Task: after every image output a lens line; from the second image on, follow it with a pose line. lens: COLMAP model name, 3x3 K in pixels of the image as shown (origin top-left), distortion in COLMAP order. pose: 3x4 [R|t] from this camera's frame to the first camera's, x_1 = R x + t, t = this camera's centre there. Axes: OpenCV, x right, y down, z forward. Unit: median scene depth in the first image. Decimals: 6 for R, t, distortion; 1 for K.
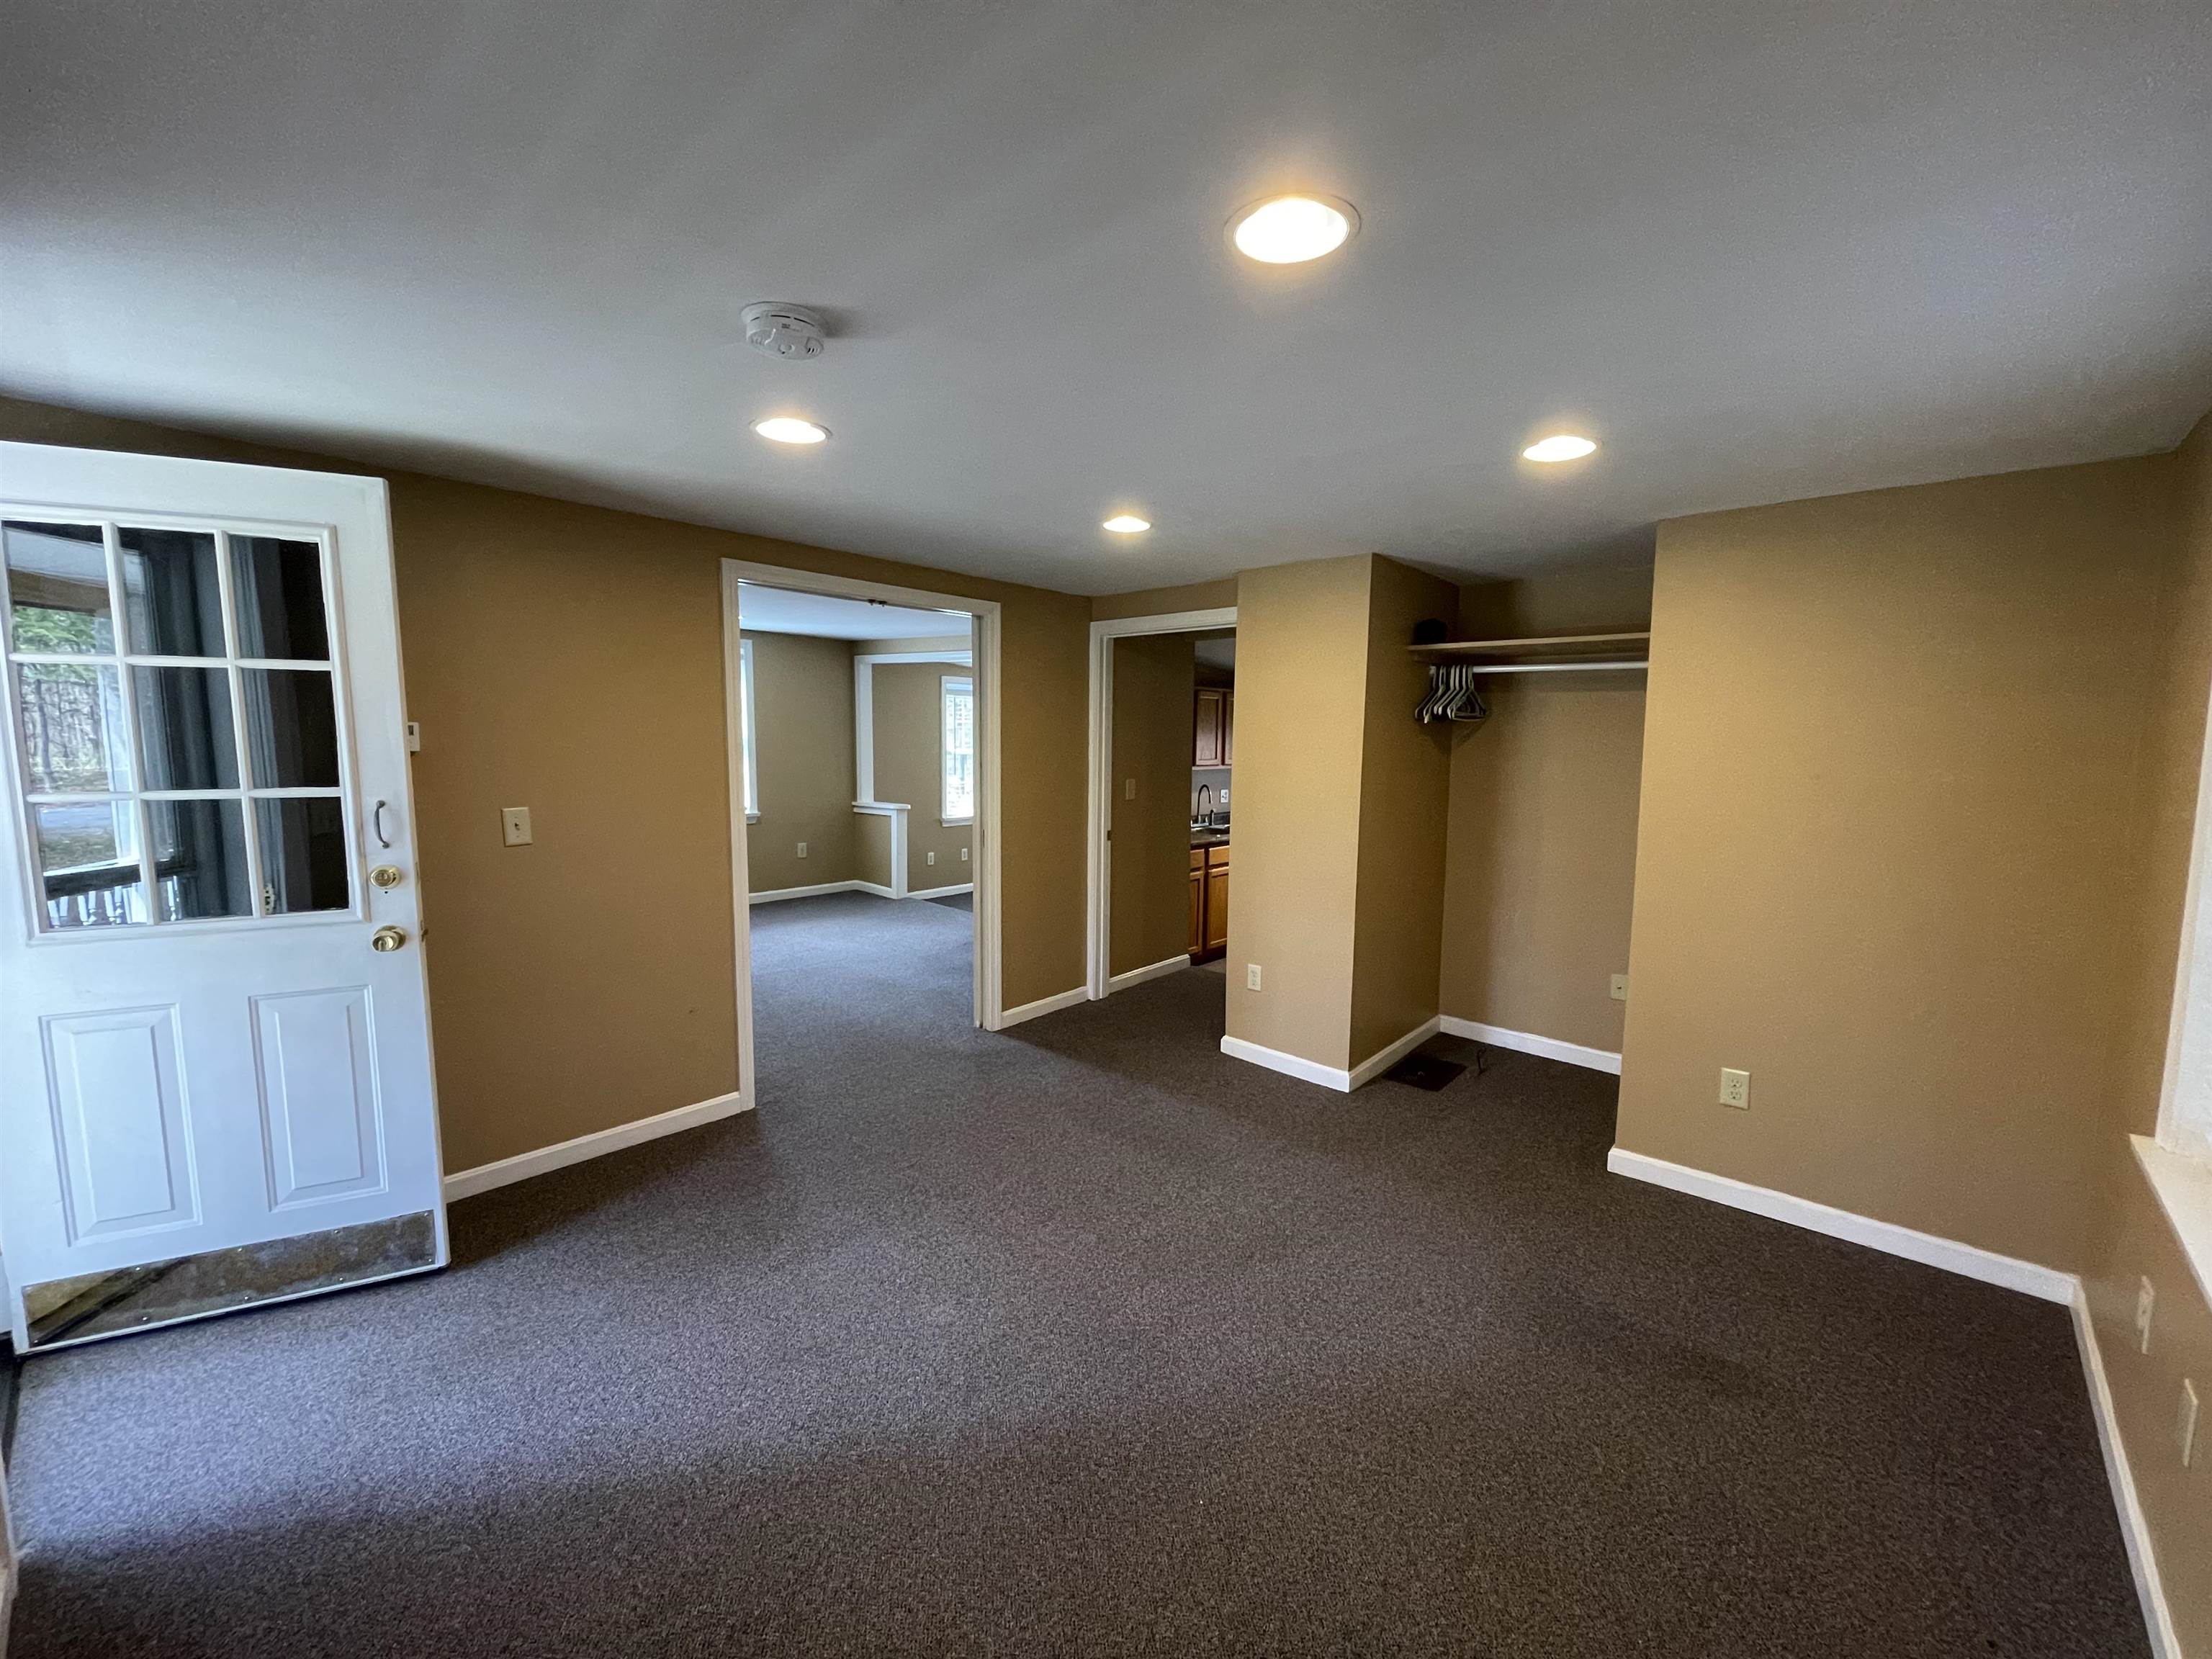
lens RADIAL K [[893.0, 0, 1105.1], [0, 893.0, 827.1], [0, 0, 1]] dist [0.000549, 0.000077]
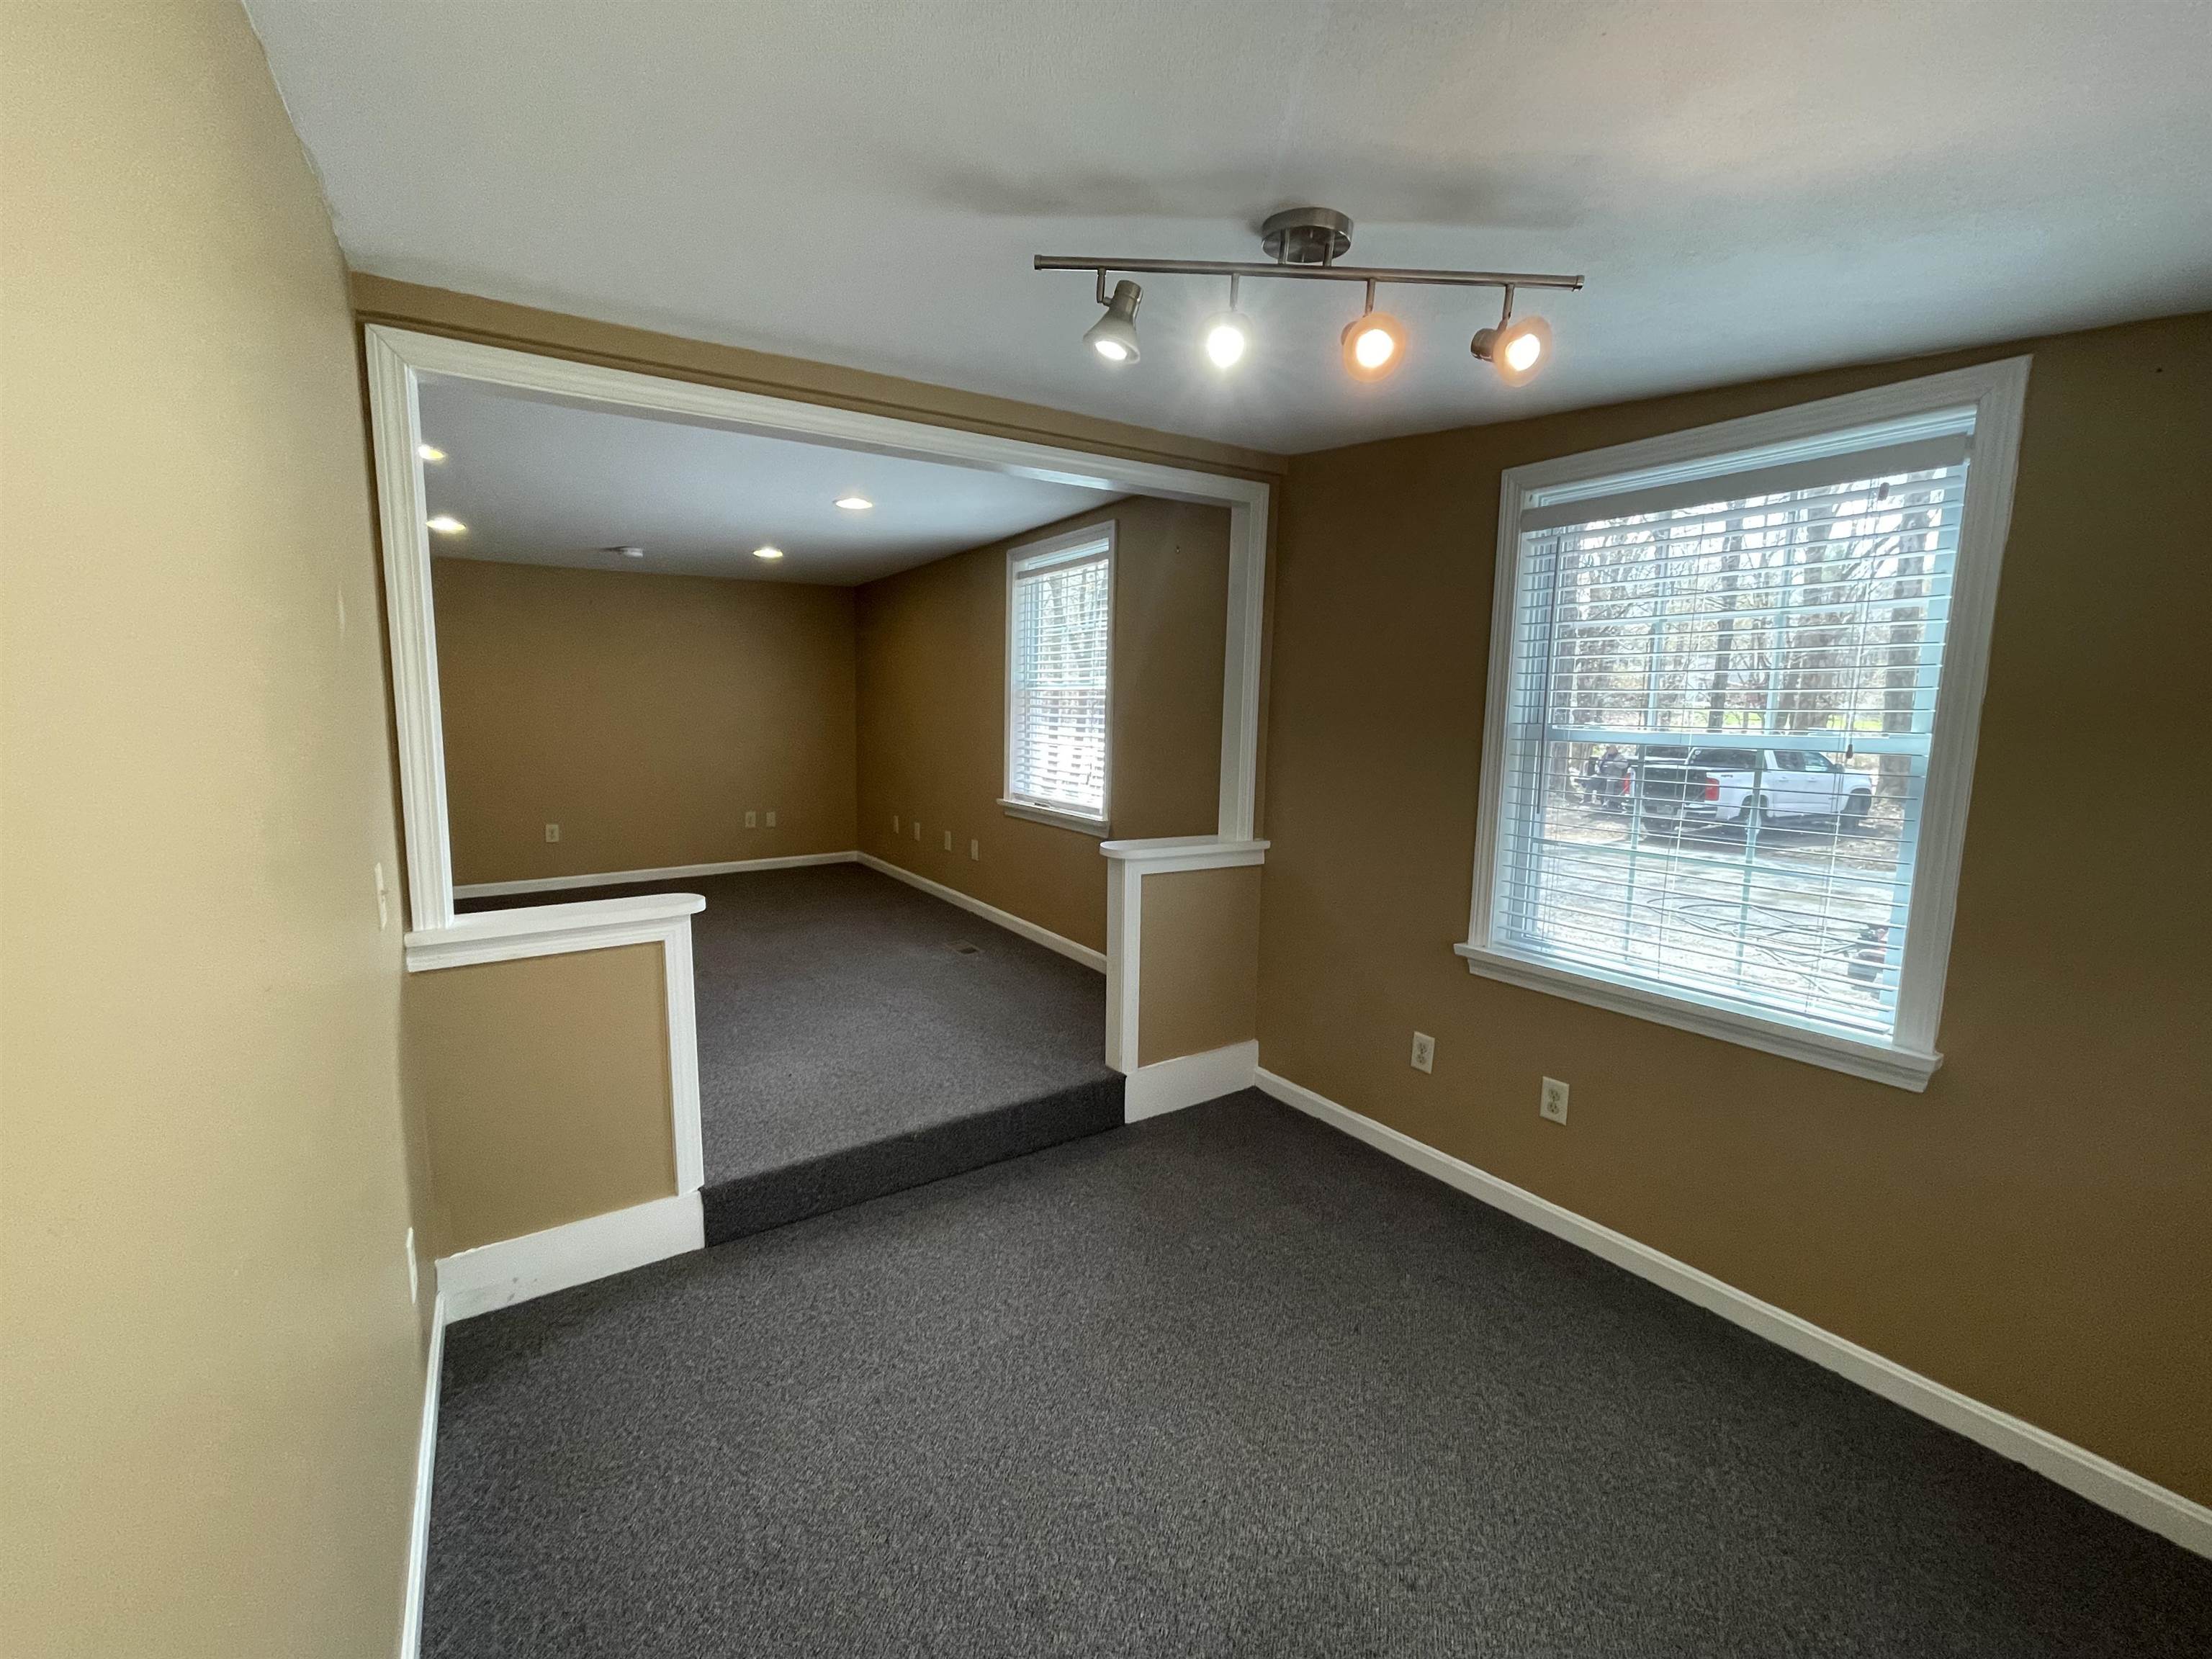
lens RADIAL K [[904.0, 0, 1108.6], [0, 904.0, 830.2], [0, 0, 1]] dist [0.000517, 0.001144]
pose [[-0.251231, 0.113189, -0.961286, 0.166985], [-0.115739, 0.982501, 0.145935, -0.090948], [0.960983, 0.147921, -0.233734, 1.069898]]
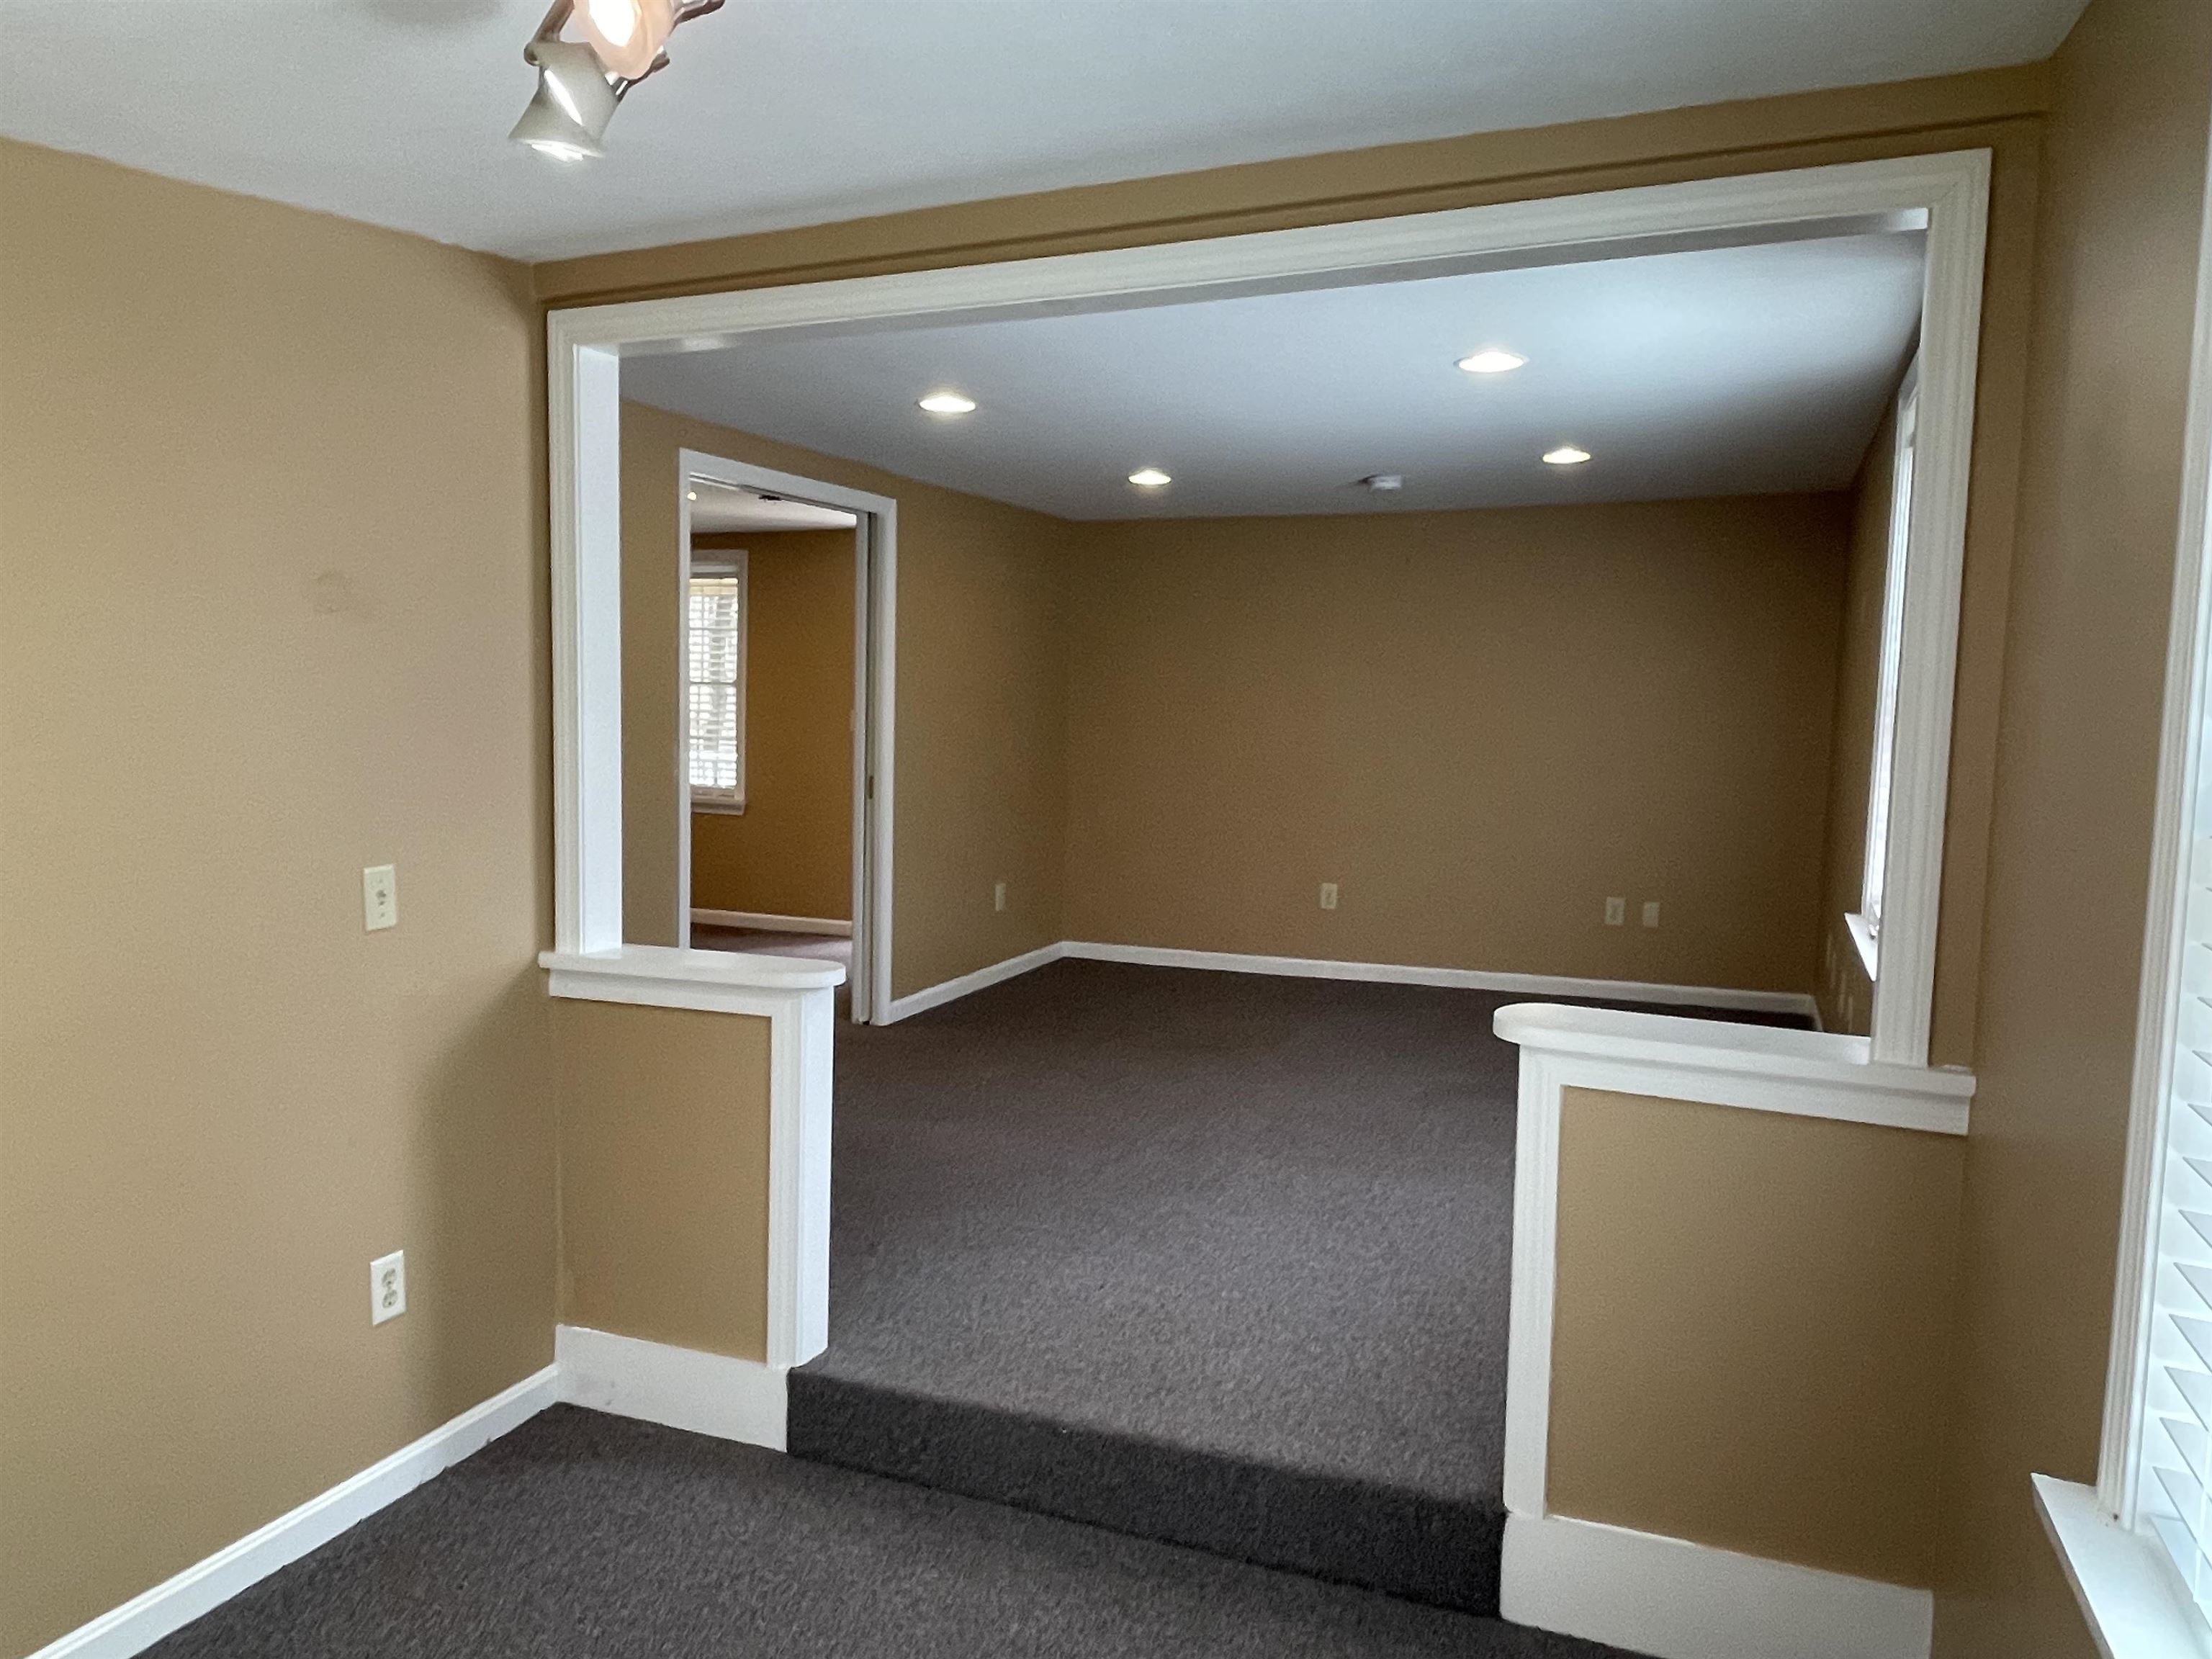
lens RADIAL K [[1583.4, 0, 1113.4], [0, 1583.4, 834.8], [0, 0, 1]] dist [0.004957, -0.005792]
pose [[-0.942045, -0.000892, -0.335485, -0.030598], [-0.064682, 0.981717, 0.179018, -0.116053], [0.329191, 0.190343, -0.924880, 1.252746]]
